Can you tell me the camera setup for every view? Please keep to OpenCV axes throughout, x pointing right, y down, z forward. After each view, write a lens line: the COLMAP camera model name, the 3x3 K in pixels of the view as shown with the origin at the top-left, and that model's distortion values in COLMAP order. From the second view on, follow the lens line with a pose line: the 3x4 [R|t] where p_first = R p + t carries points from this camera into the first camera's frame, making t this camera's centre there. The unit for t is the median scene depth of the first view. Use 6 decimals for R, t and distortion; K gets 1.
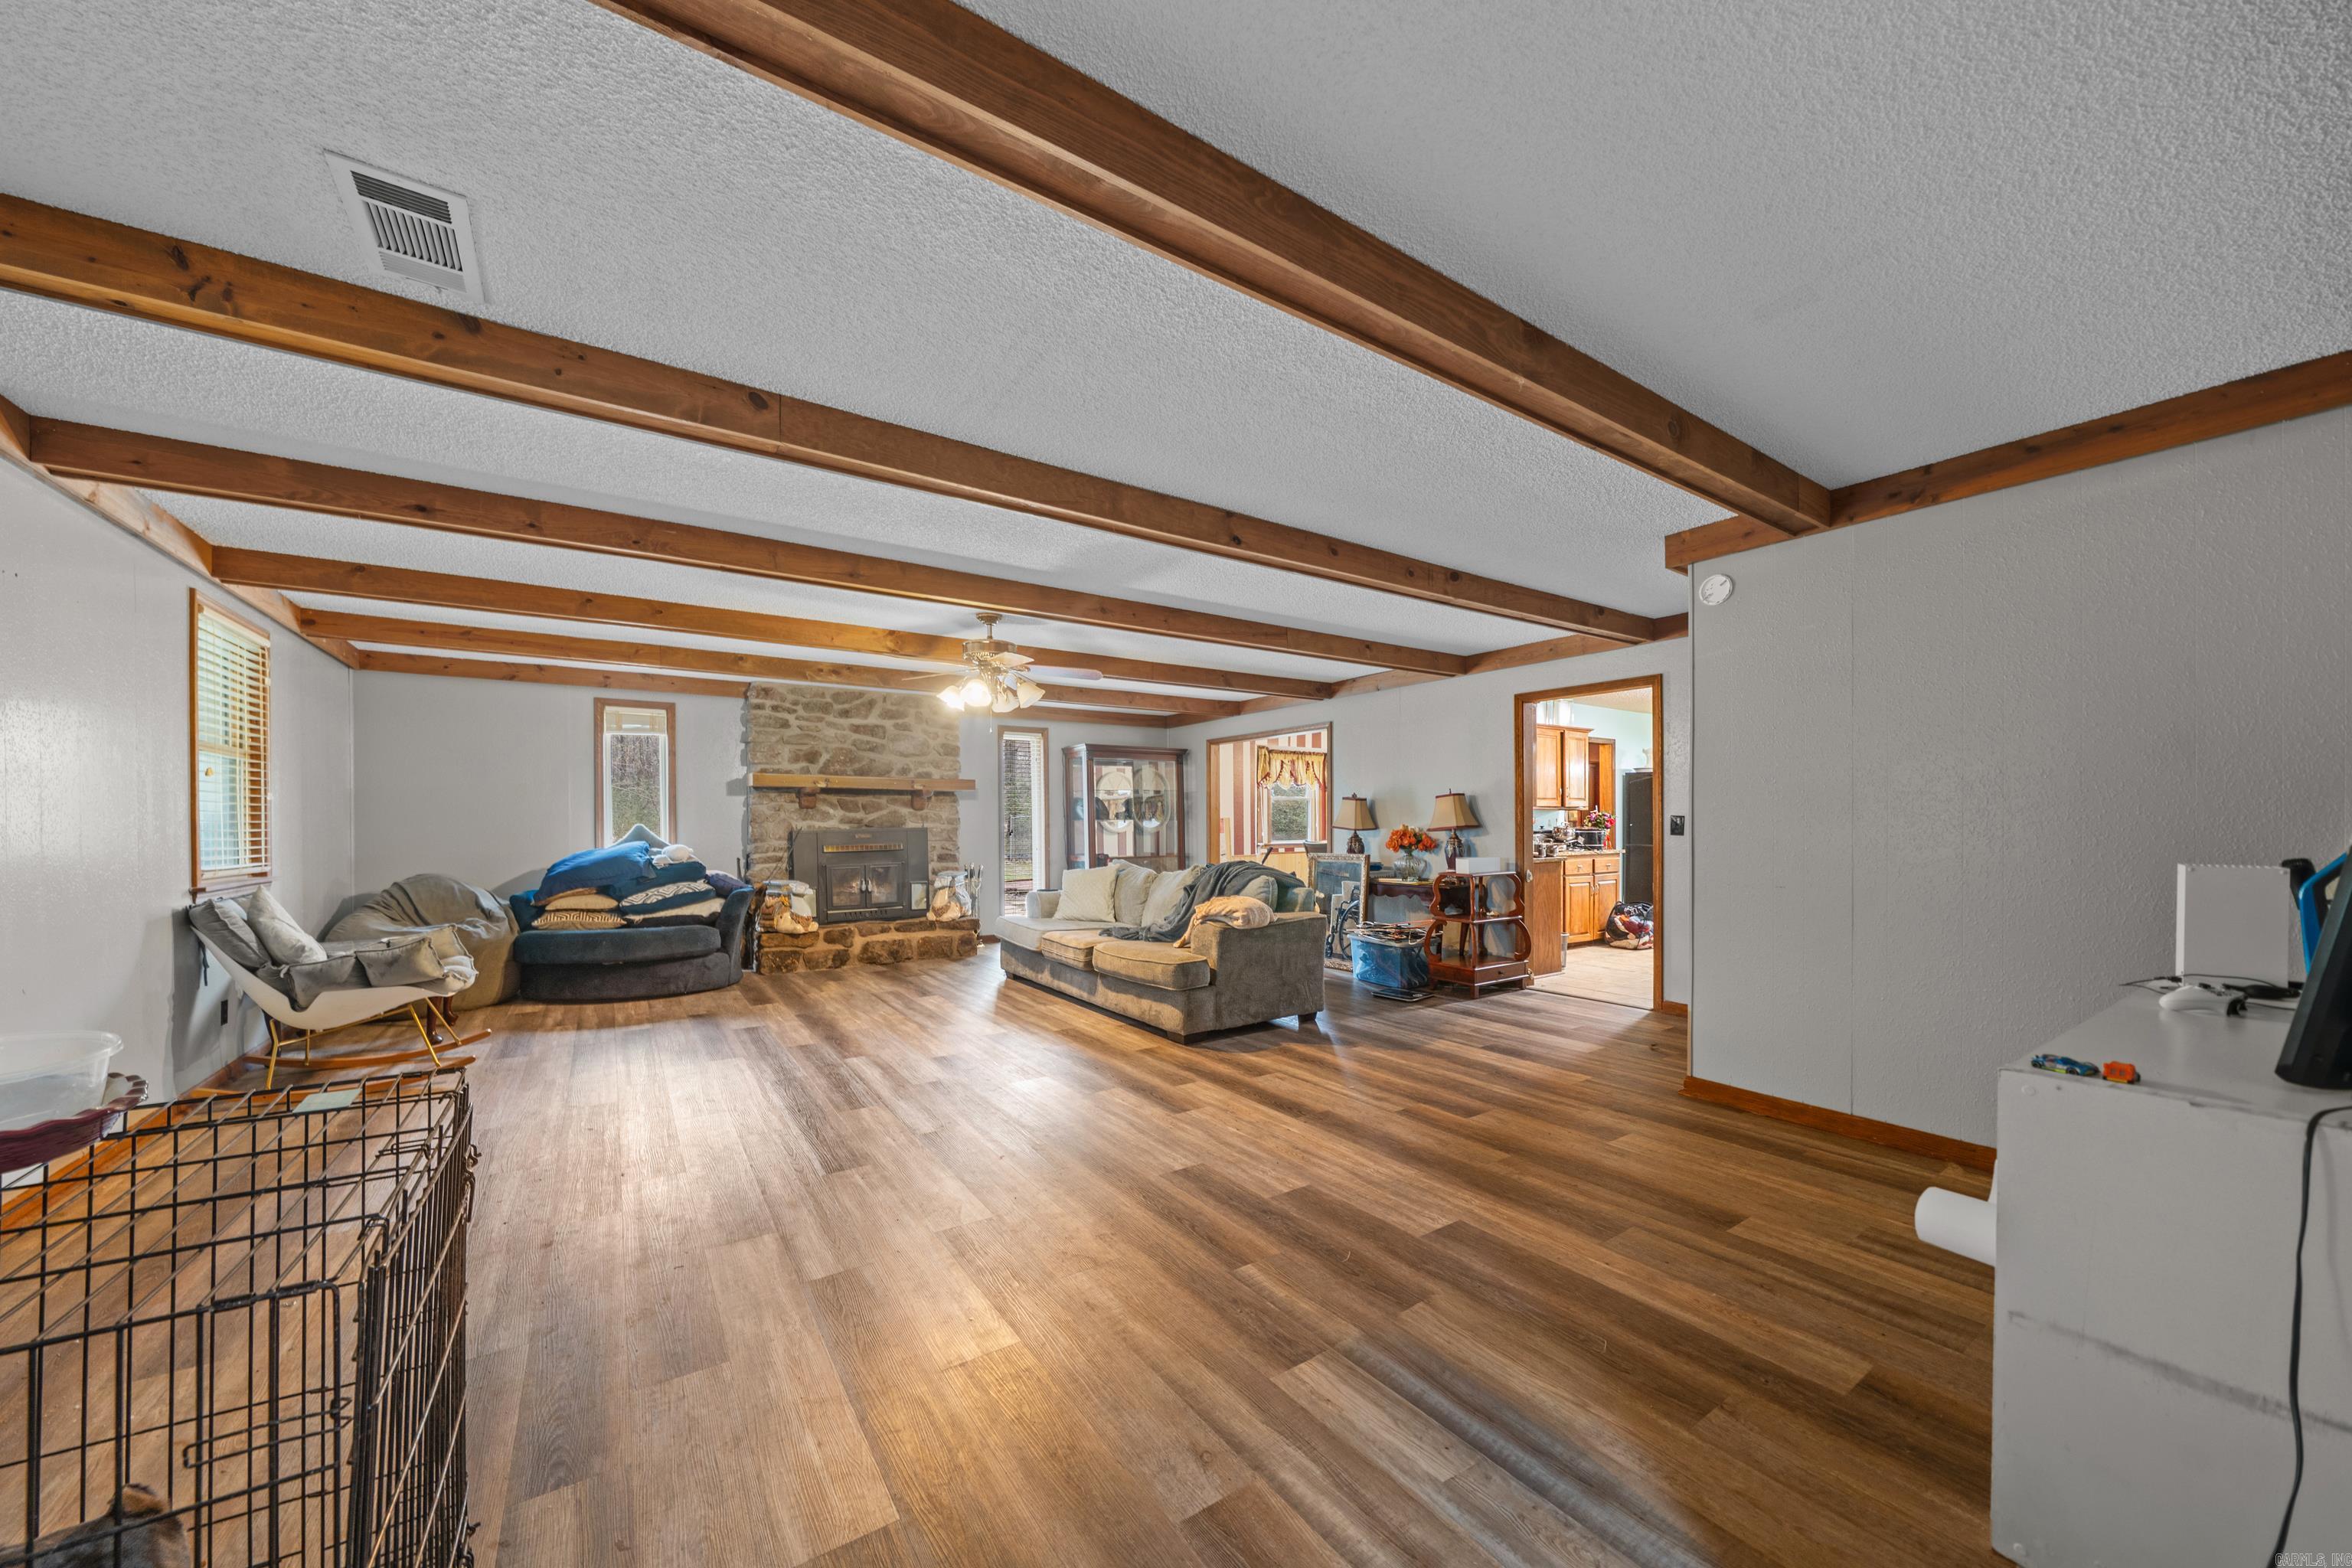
lens RADIAL K [[853.0, 0, 1196.8], [0, 853.0, 833.5], [0, 0, 1]] dist [-0.007223, -0.000079]
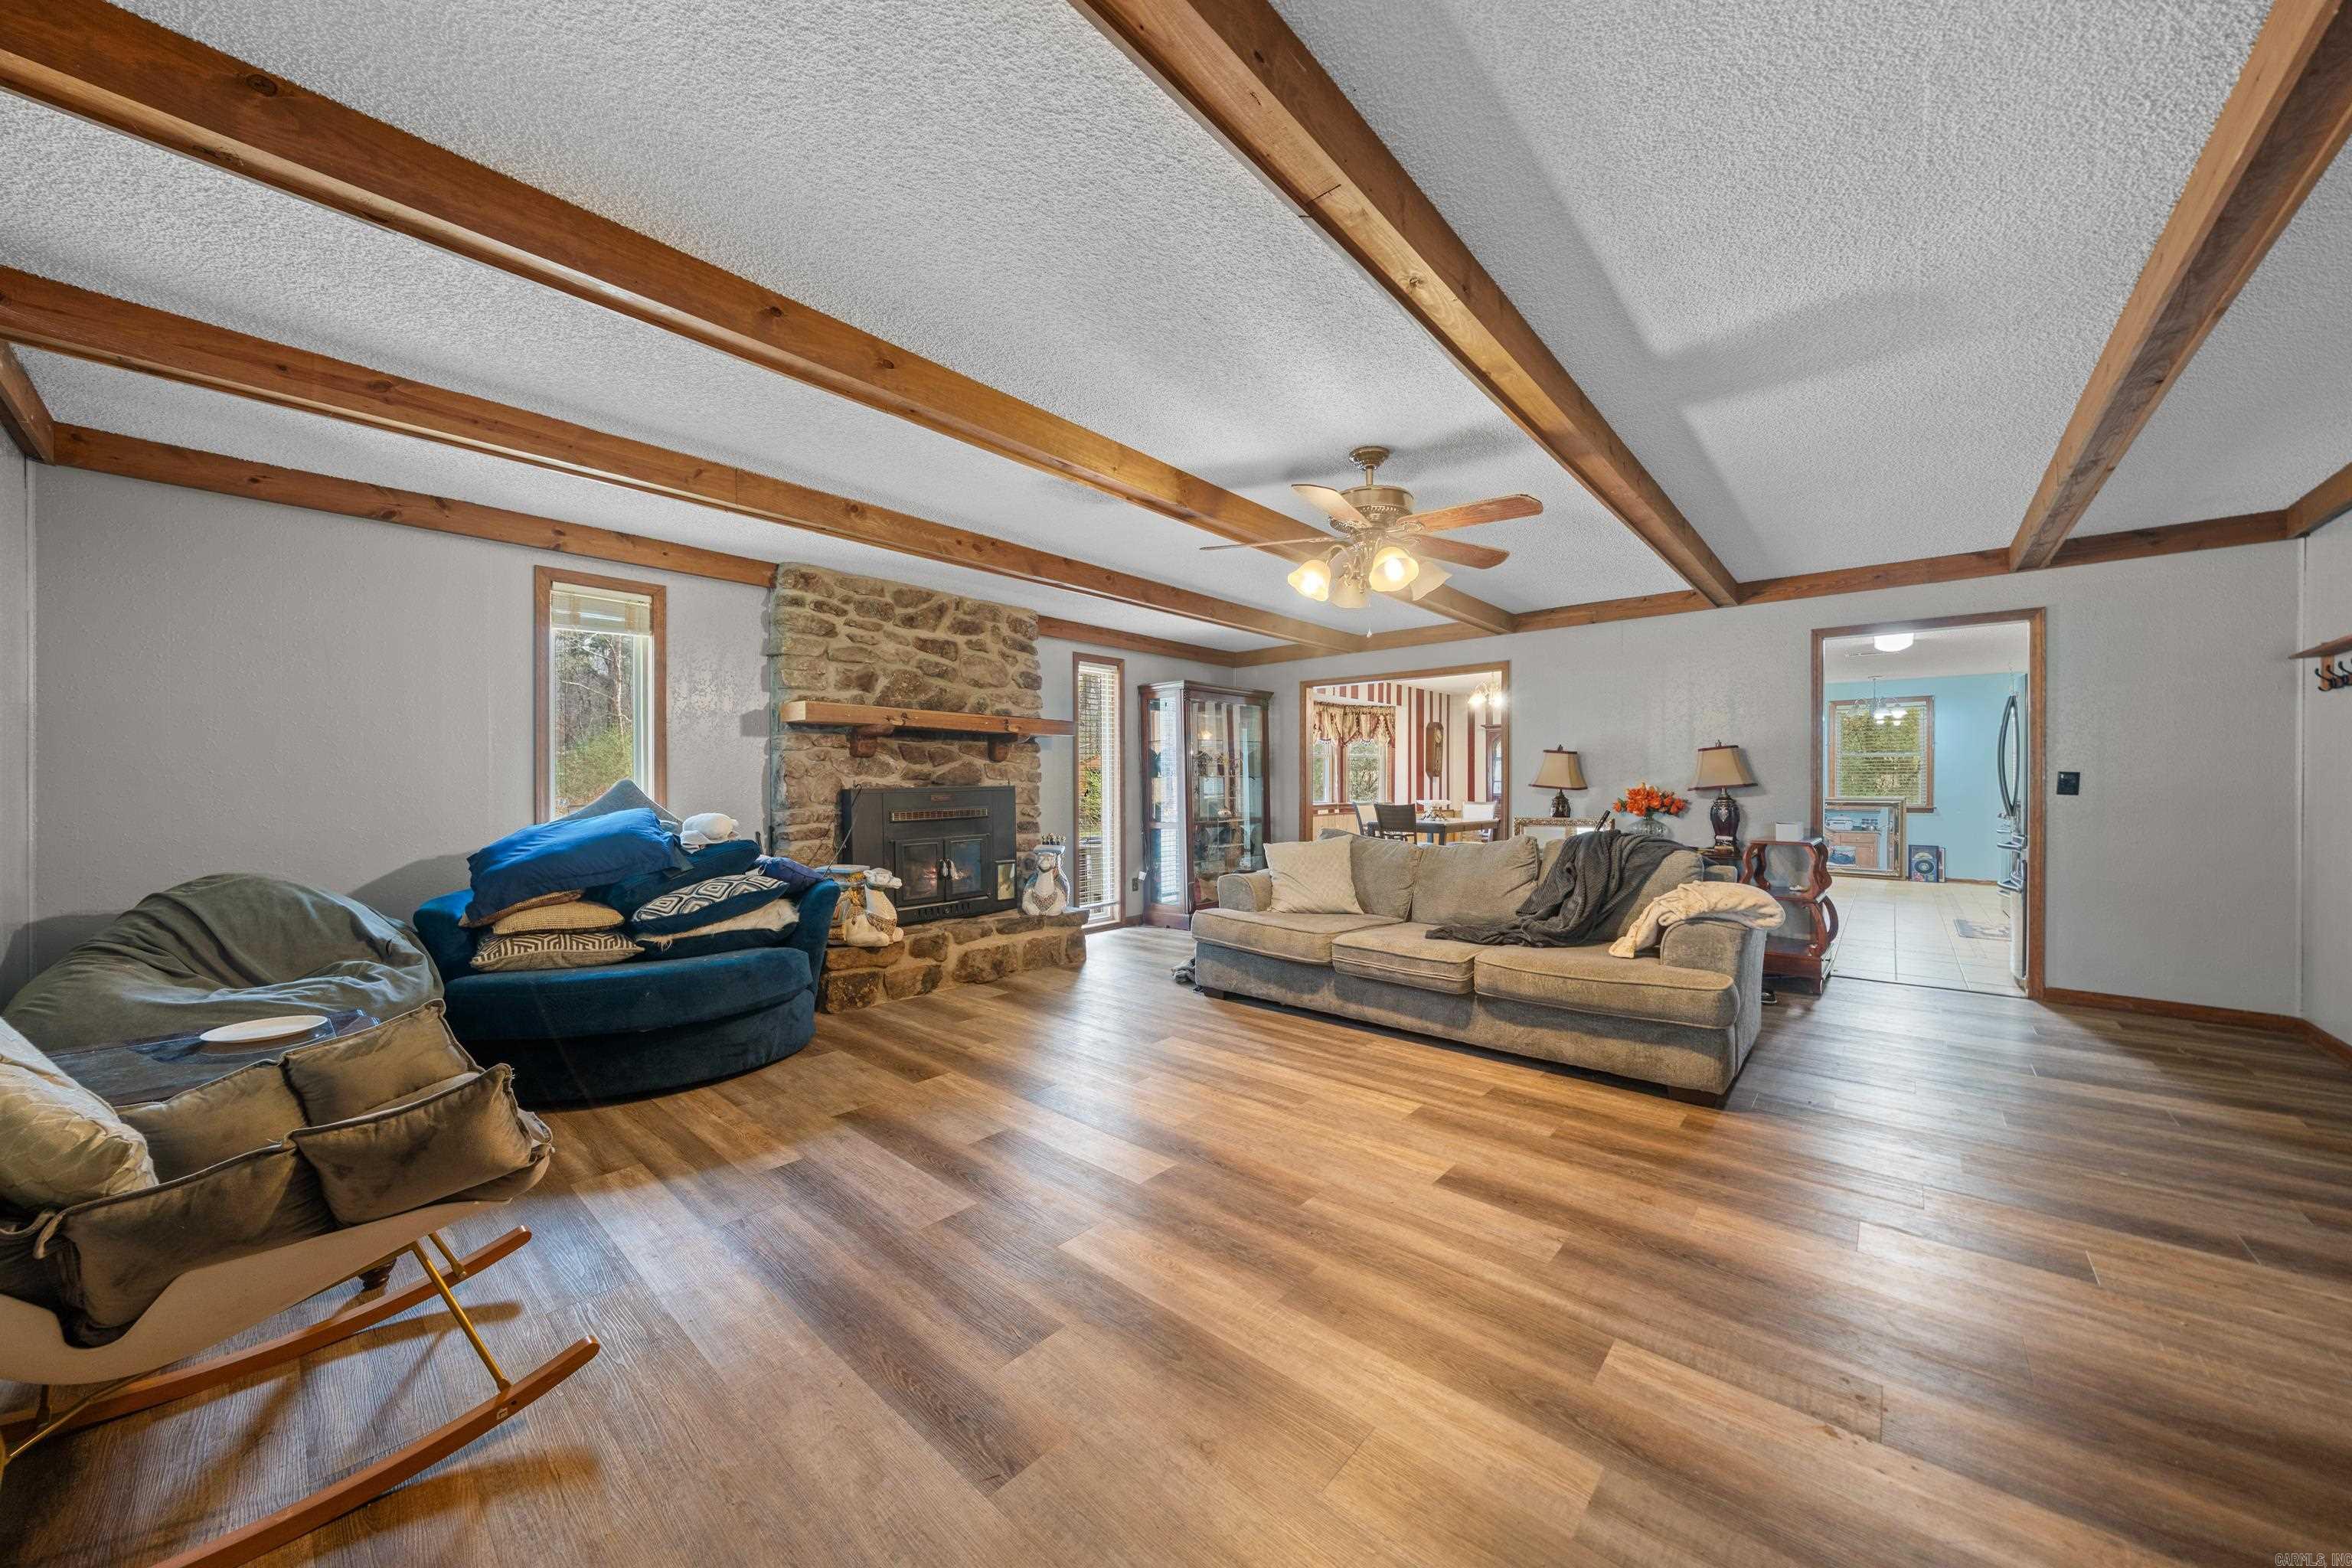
lens RADIAL K [[822.3, 0, 1164.9], [0, 822.3, 785.9], [0, 0, 1]] dist [-0.004399, -0.000144]
pose [[0.970338, 0.000895, 0.241751, -0.391751], [0.001677, 0.999944, -0.010432, 0.000598], [-0.241747, 0.010528, 0.970282, 0.316458]]
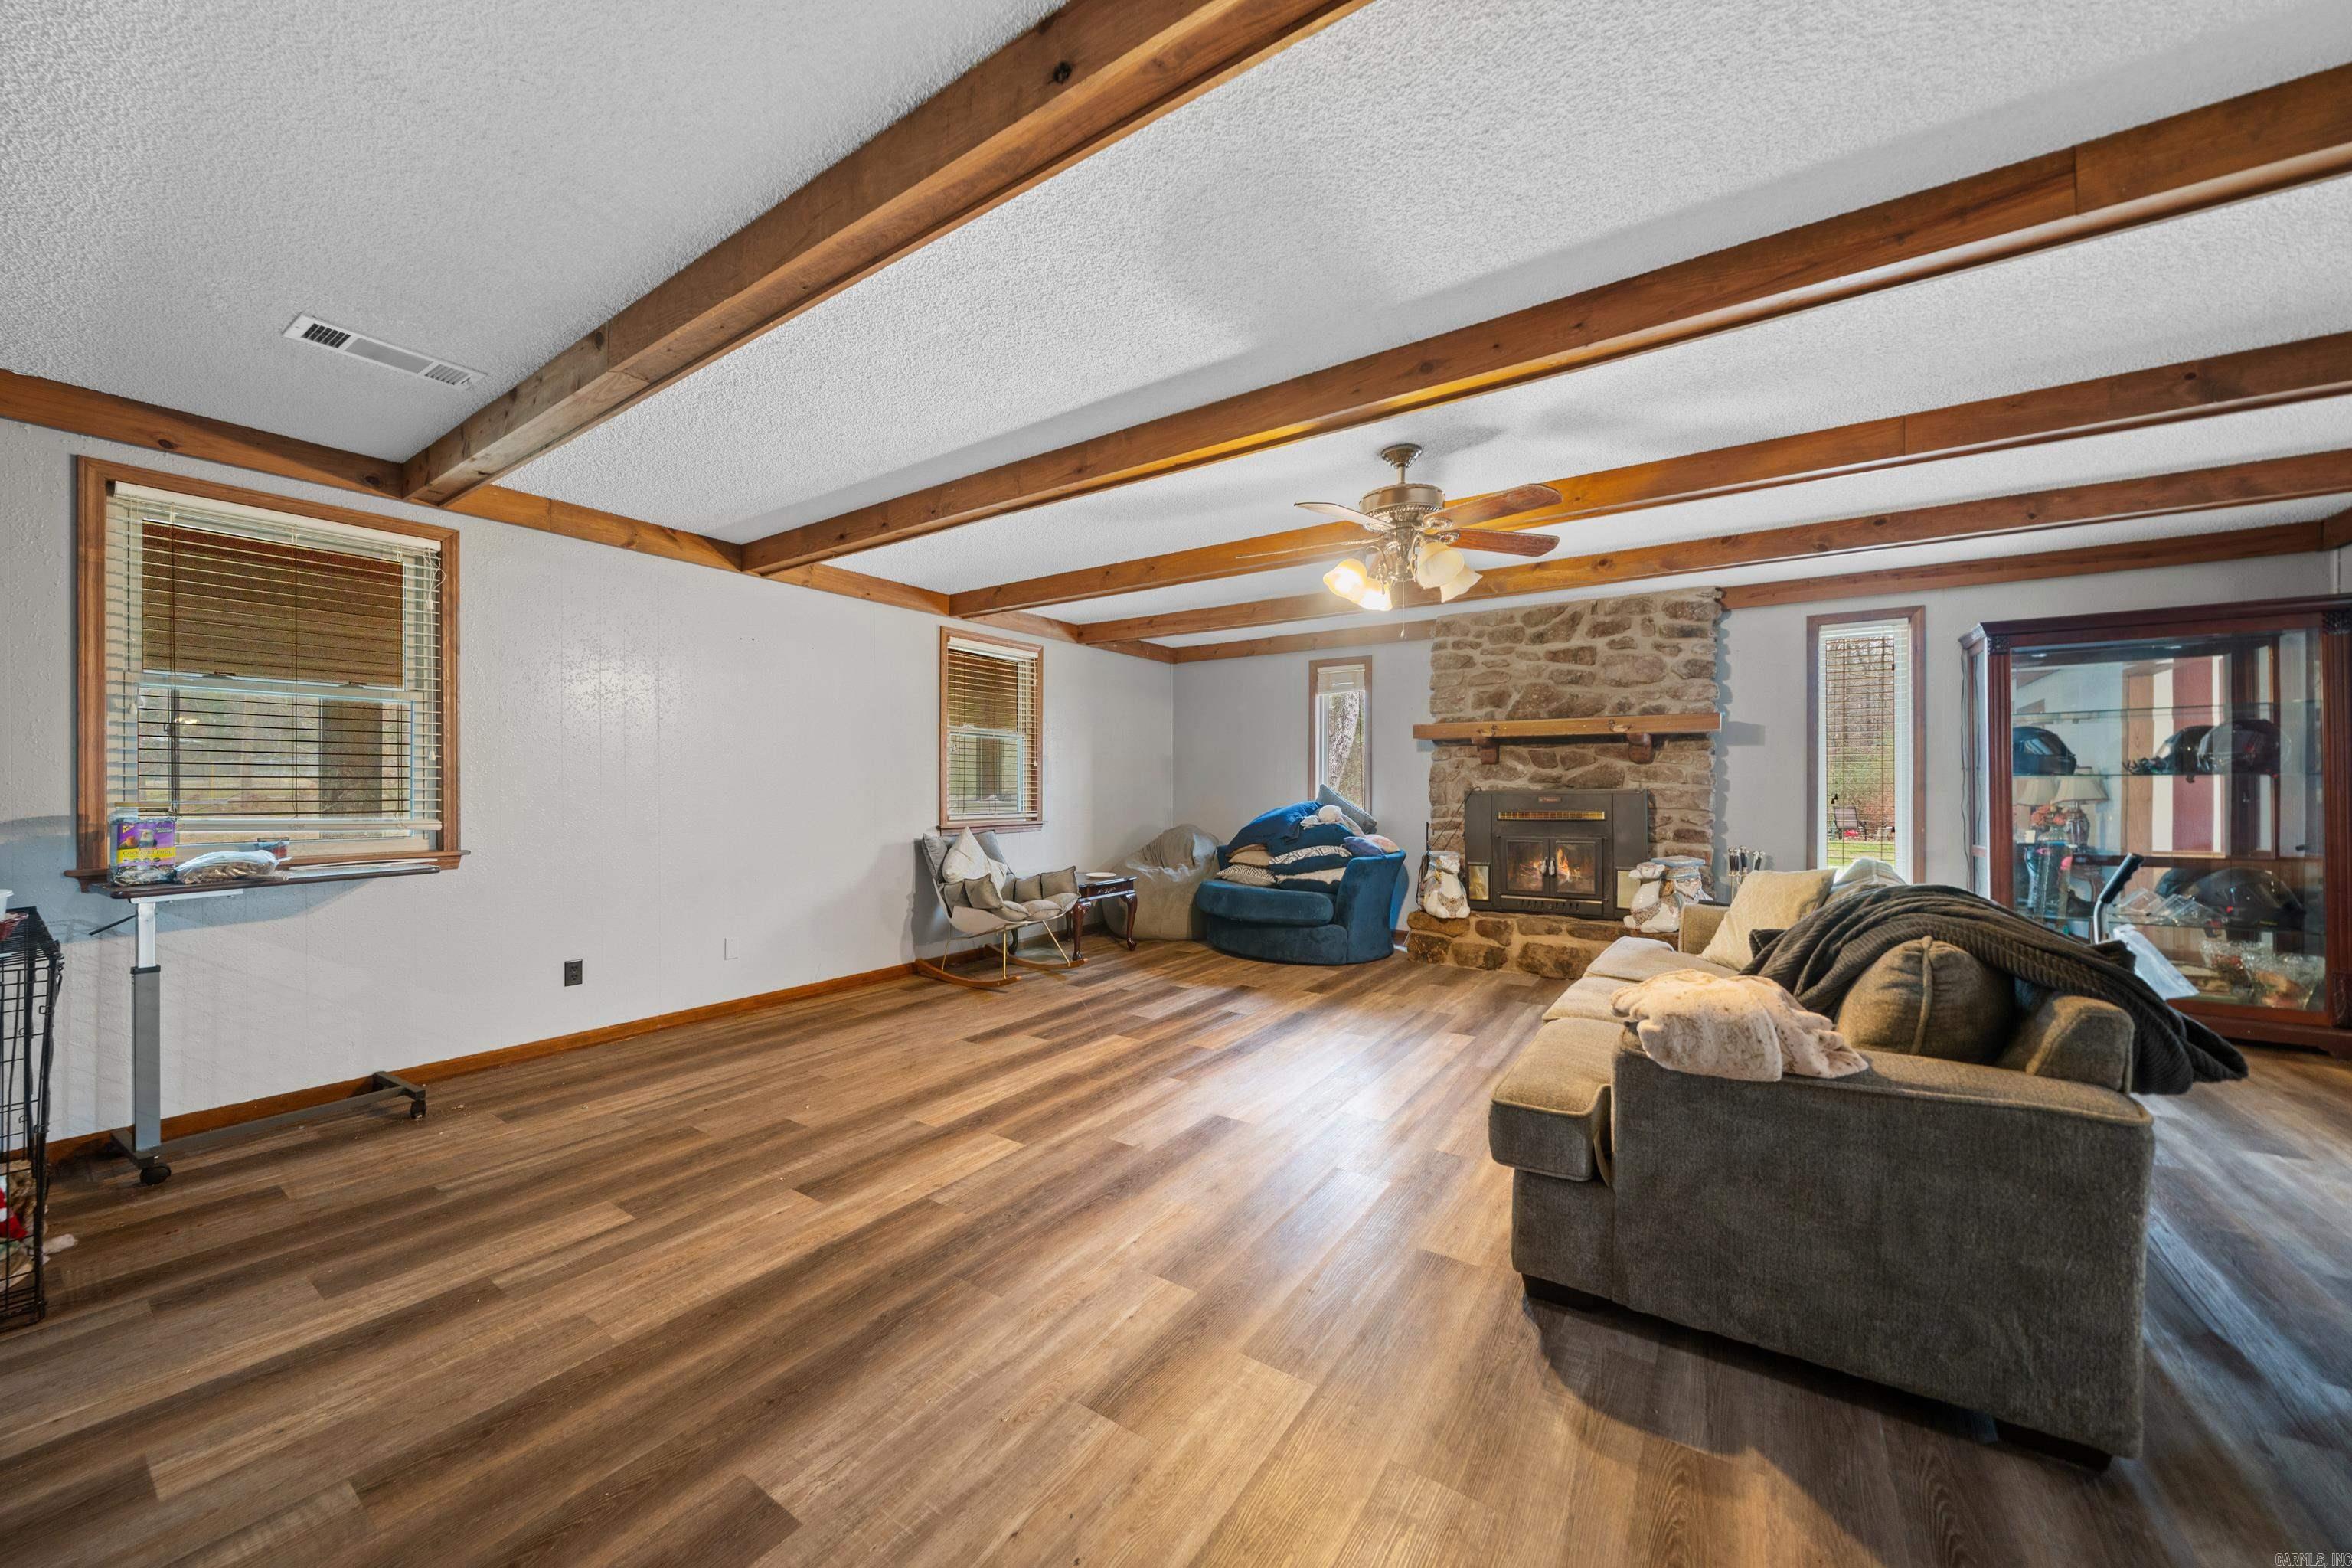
lens RADIAL K [[882.7, 0, 1178.1], [0, 882.7, 791.6], [0, 0, 1]] dist [-0.000384, -0.000024]
pose [[0.341541, 0.010011, -0.939814, 0.229334], [-0.011481, 0.999913, 0.006479, -0.005759], [0.939797, 0.008577, 0.341626, 0.452055]]
